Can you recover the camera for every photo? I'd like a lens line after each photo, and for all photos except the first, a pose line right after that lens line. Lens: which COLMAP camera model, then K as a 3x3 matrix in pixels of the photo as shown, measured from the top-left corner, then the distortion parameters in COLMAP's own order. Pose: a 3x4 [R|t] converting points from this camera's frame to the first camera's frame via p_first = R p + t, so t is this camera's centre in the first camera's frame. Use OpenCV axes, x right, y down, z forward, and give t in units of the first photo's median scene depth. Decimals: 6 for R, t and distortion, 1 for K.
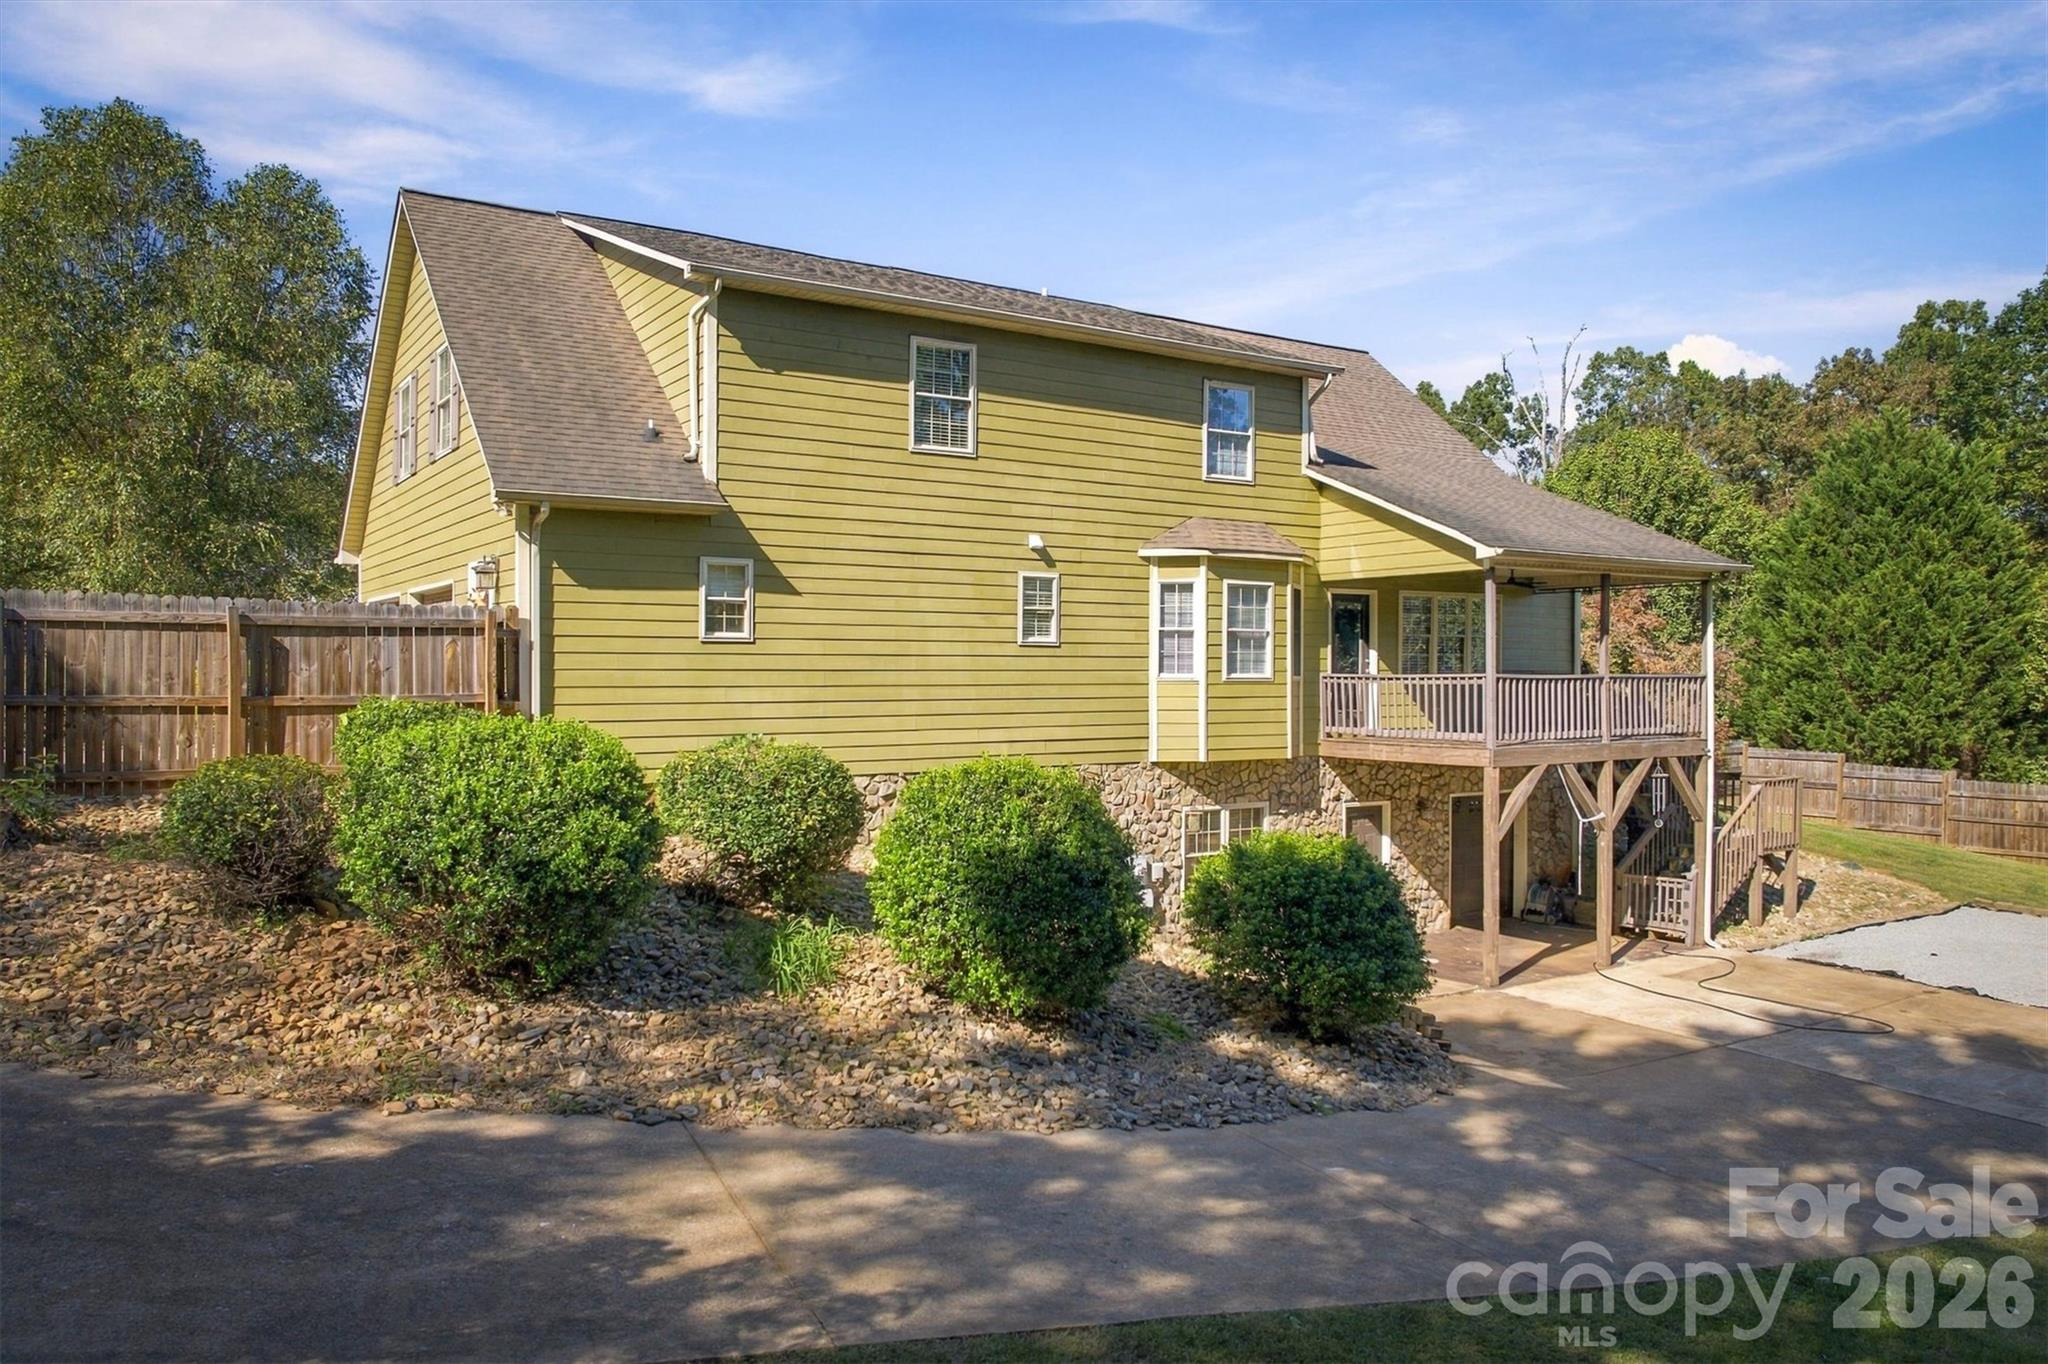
lens RADIAL K [[1433.1, 0, 1025.2], [0, 1433.1, 676.6], [0, 0, 1]] dist [-0.041729, 0.000961]
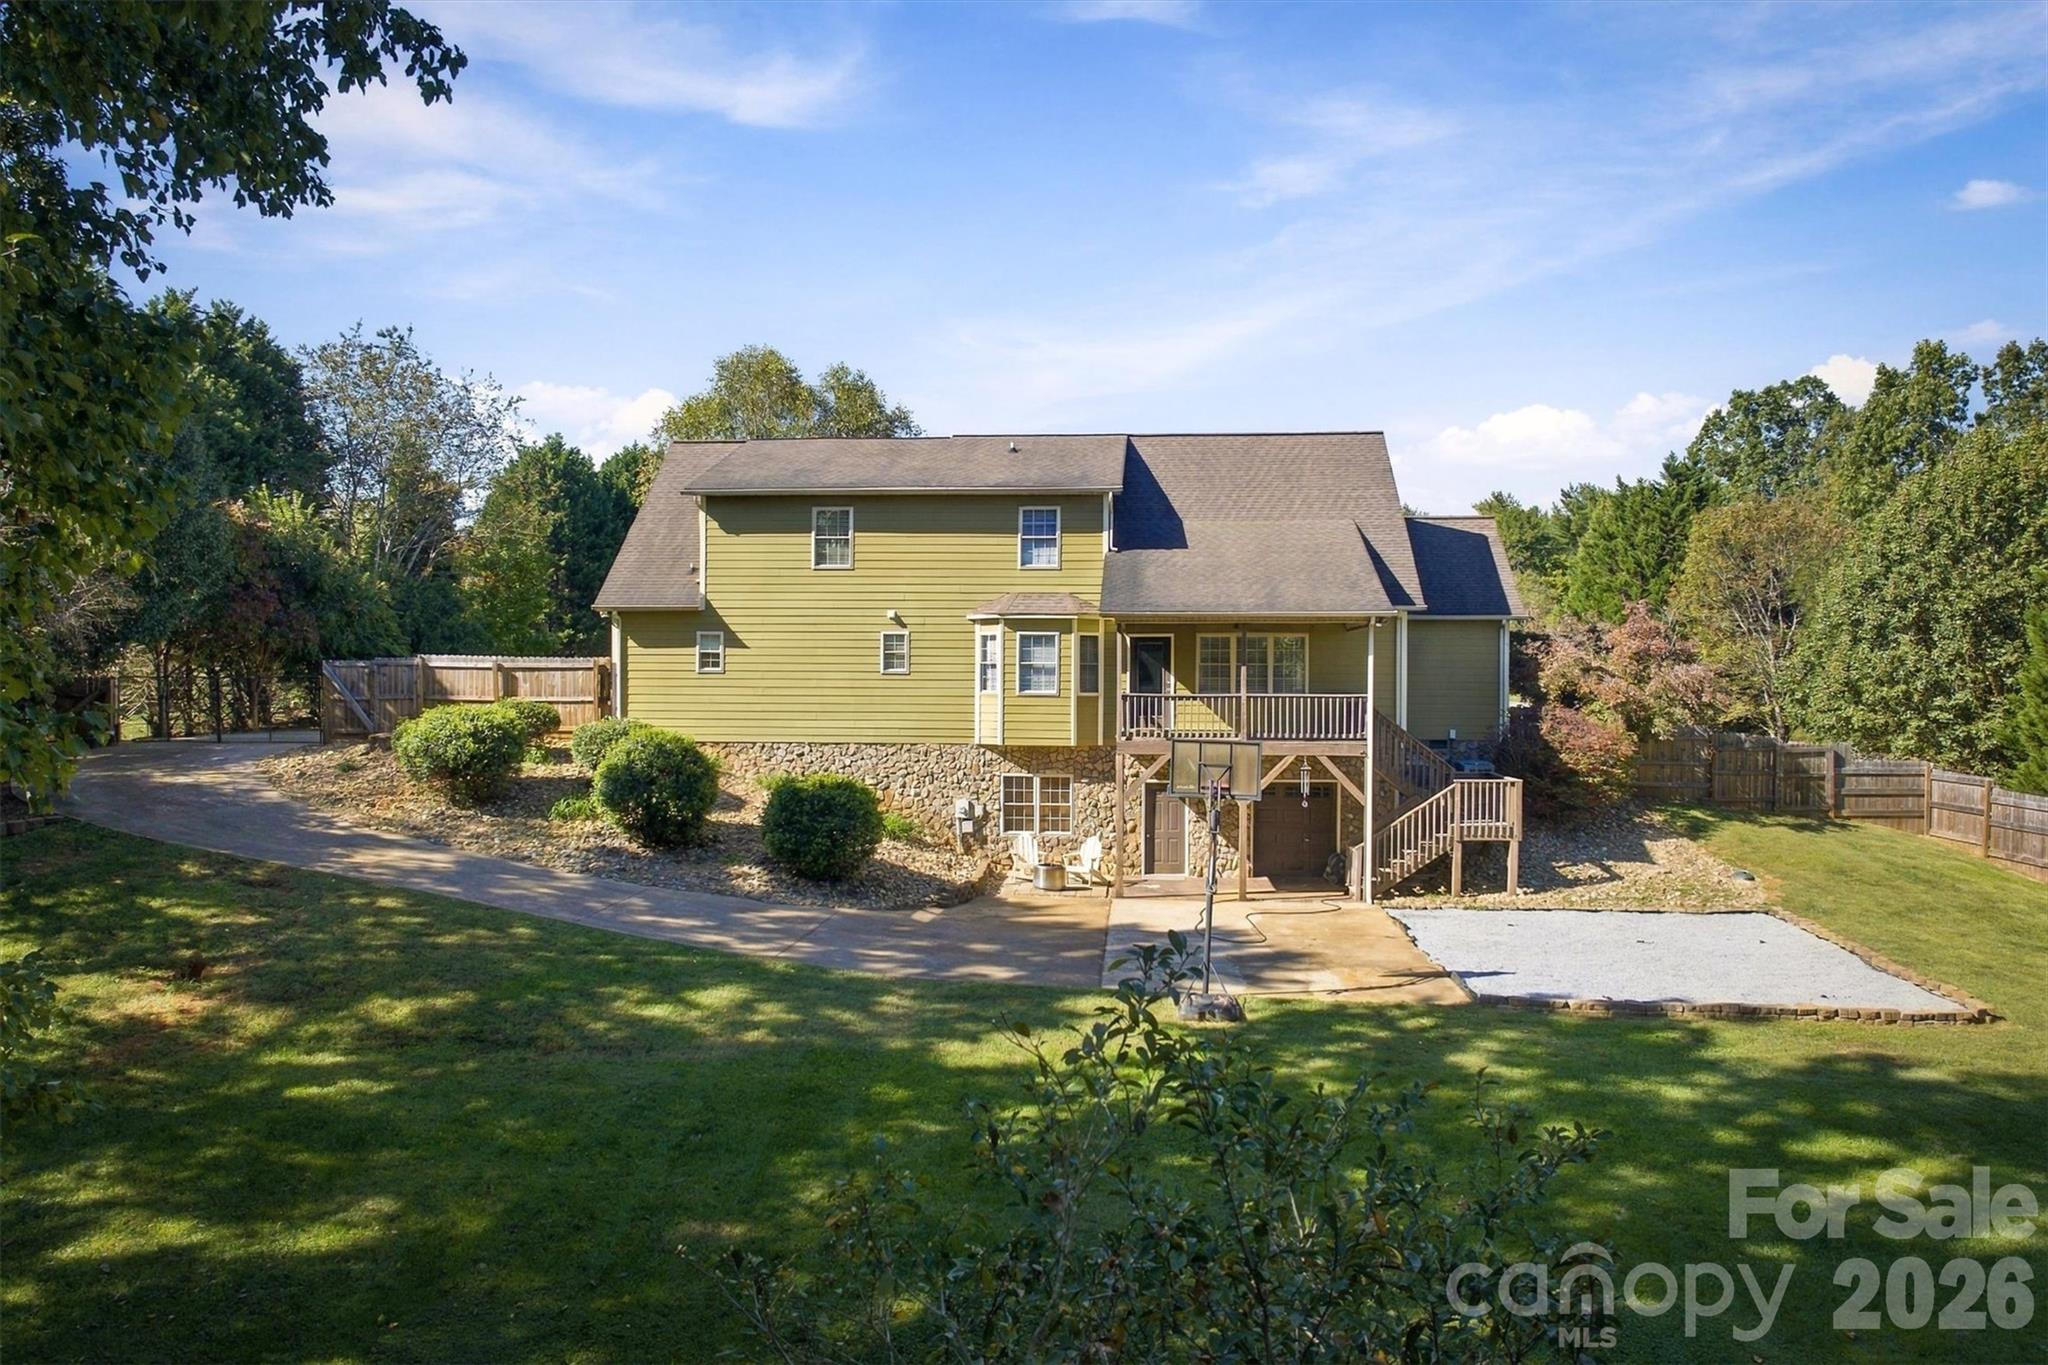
lens RADIAL K [[1433.1, 0, 1013.1], [0, 1433.1, 674.0], [0, 0, 1]] dist [-0.041729, 0.000961]
pose [[0.788879, 0.005514, -0.614523, 1.134418], [-0.006070, 0.999981, 0.001180, -0.023036], [0.614518, 0.002799, 0.788898, -0.270014]]
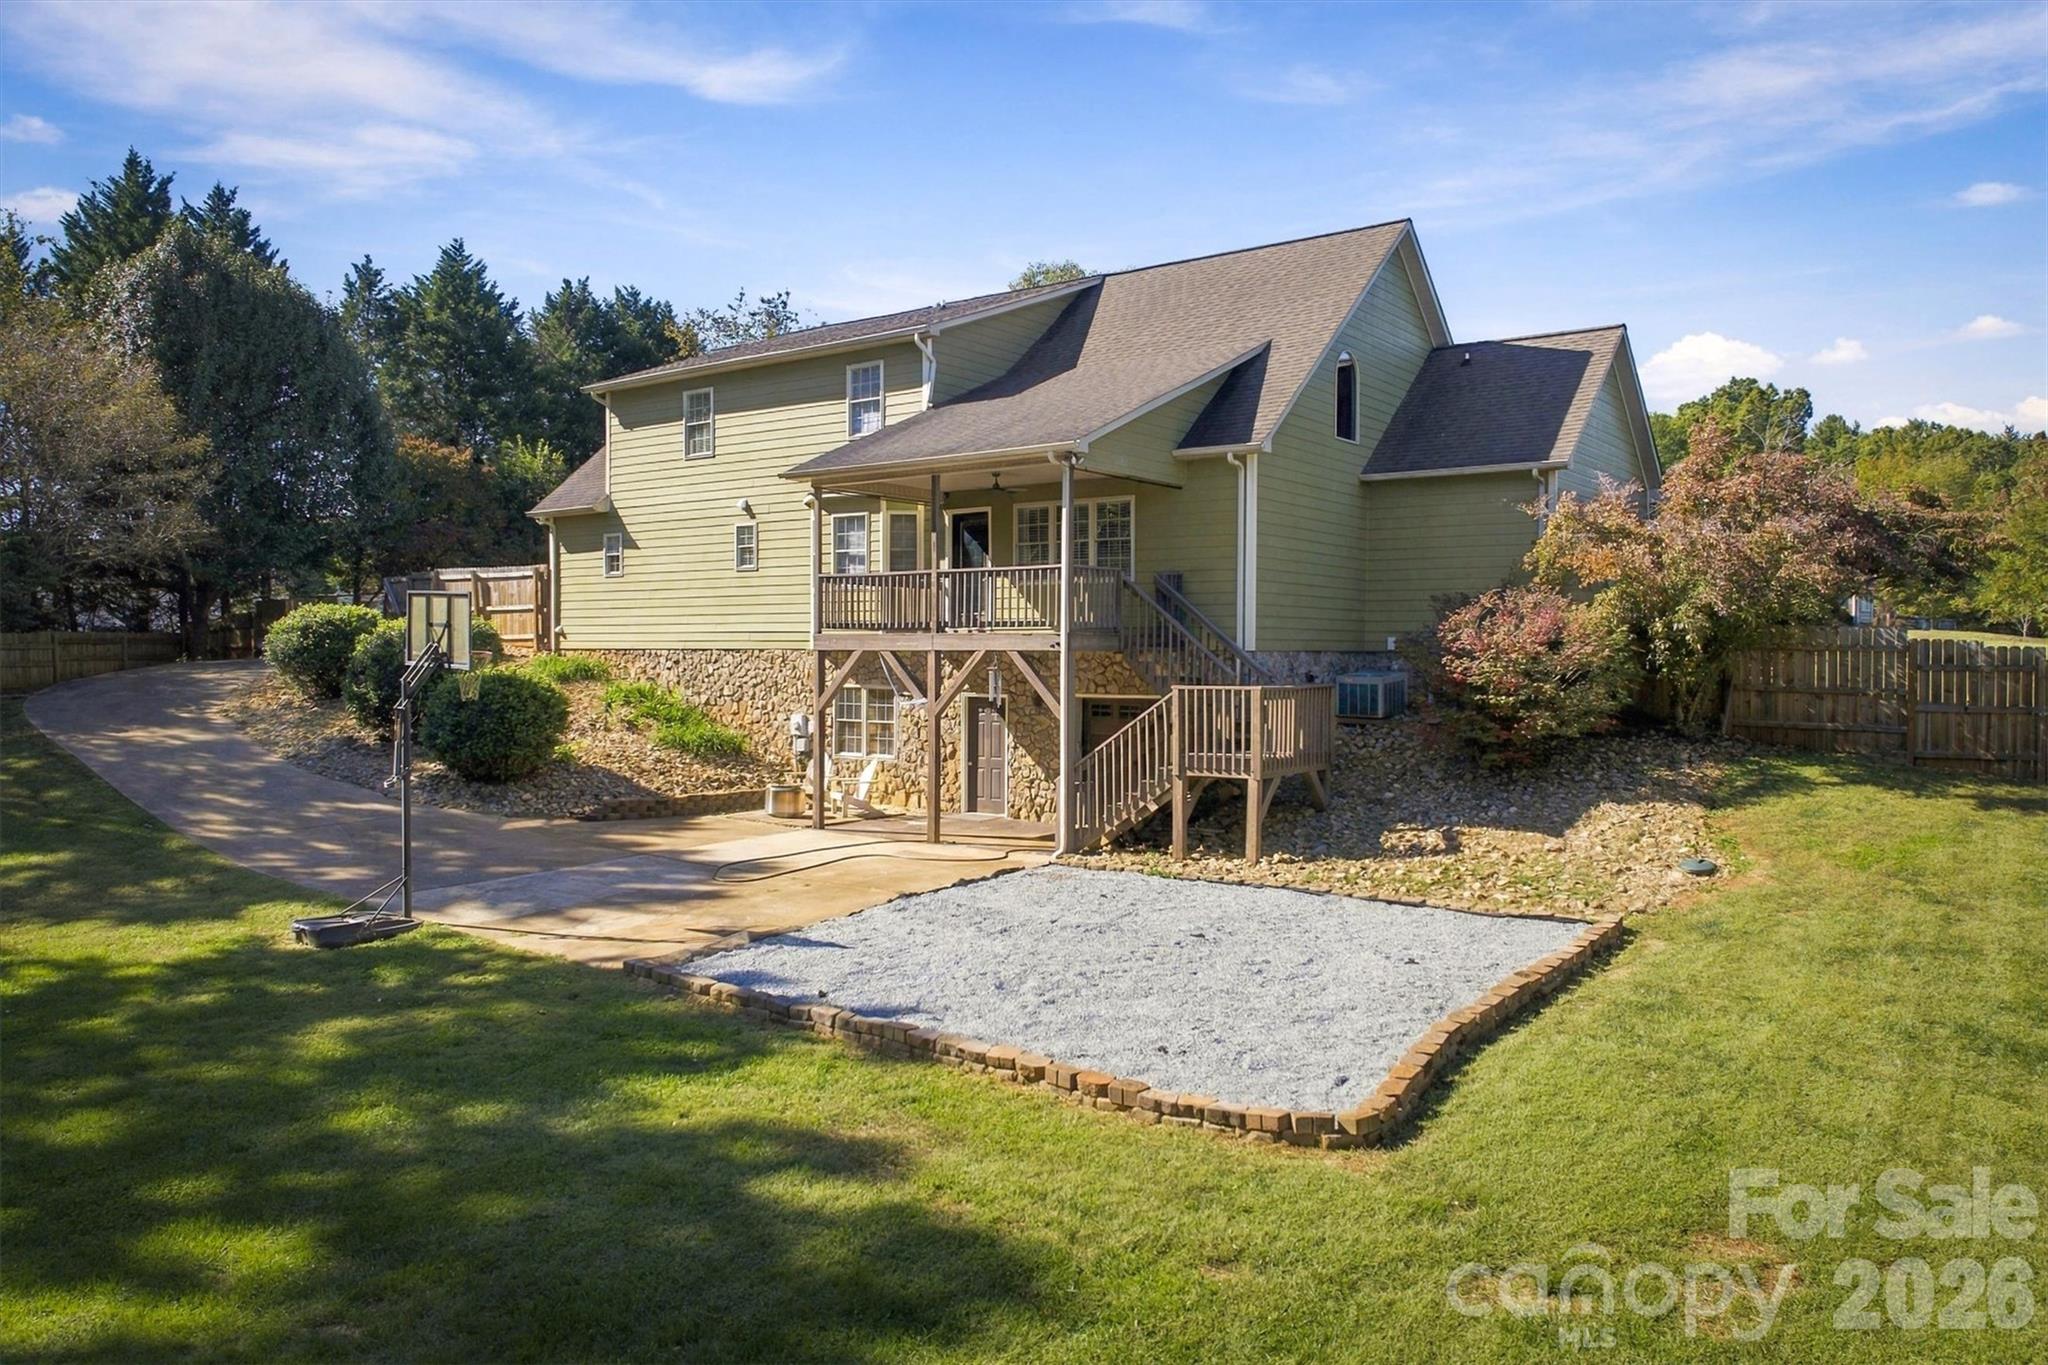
lens RADIAL K [[1433.1, 0, 1015.8], [0, 1433.1, 680.7], [0, 0, 1]] dist [-0.041729, 0.000961]
pose [[0.336079, 0.021750, -0.941583, 1.488916], [-0.005599, 0.999762, 0.021096, 0.060177], [0.941817, -0.001818, 0.336120, 0.718804]]
